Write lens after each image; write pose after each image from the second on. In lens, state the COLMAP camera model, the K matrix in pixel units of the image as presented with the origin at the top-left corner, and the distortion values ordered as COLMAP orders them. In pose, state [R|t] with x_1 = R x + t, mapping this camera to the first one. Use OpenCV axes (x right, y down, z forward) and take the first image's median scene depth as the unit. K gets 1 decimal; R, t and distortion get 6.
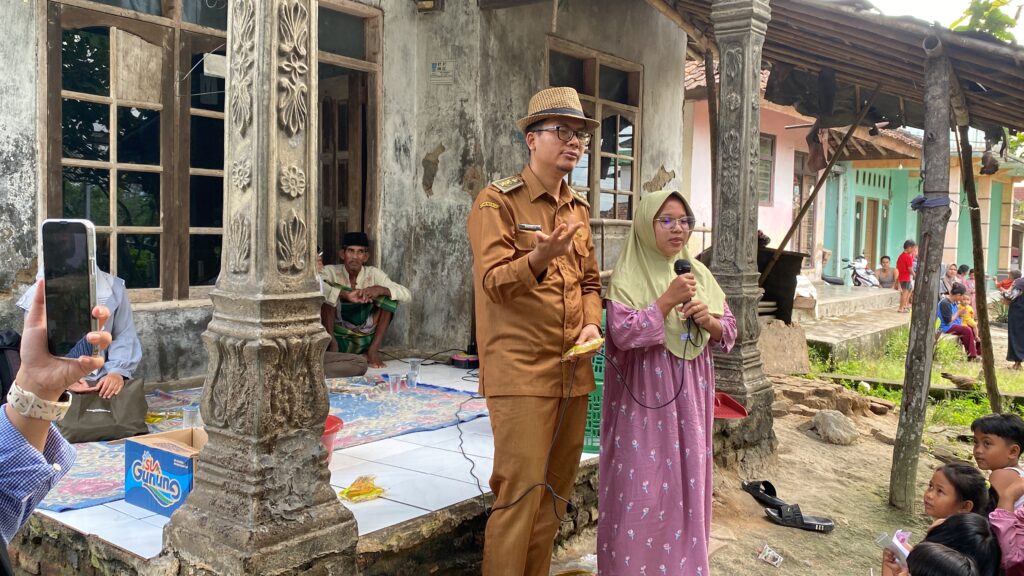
lens RADIAL K [[937.7, 0, 517.3], [0, 937.7, 292.5], [0, 0, 1]] dist [0.070024, -0.119159]
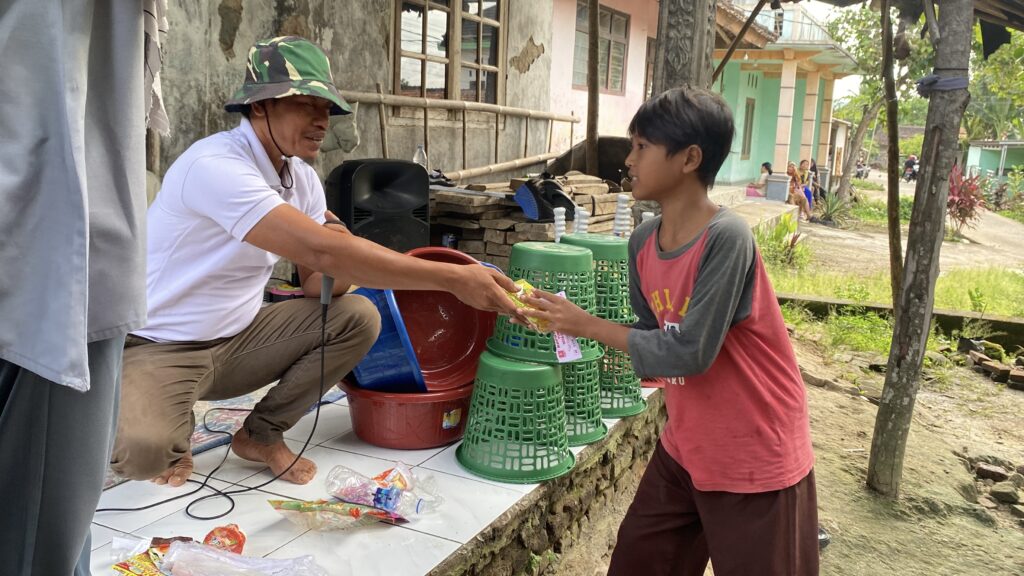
lens RADIAL K [[937.7, 0, 509.6], [0, 937.7, 294.1], [0, 0, 1]] dist [0.070024, -0.119159]
pose [[0.982147, -0.013168, 0.187654, -0.029056], [-0.008742, 0.993274, 0.115454, -0.014746], [-0.187912, -0.115034, 0.975426, 0.314320]]
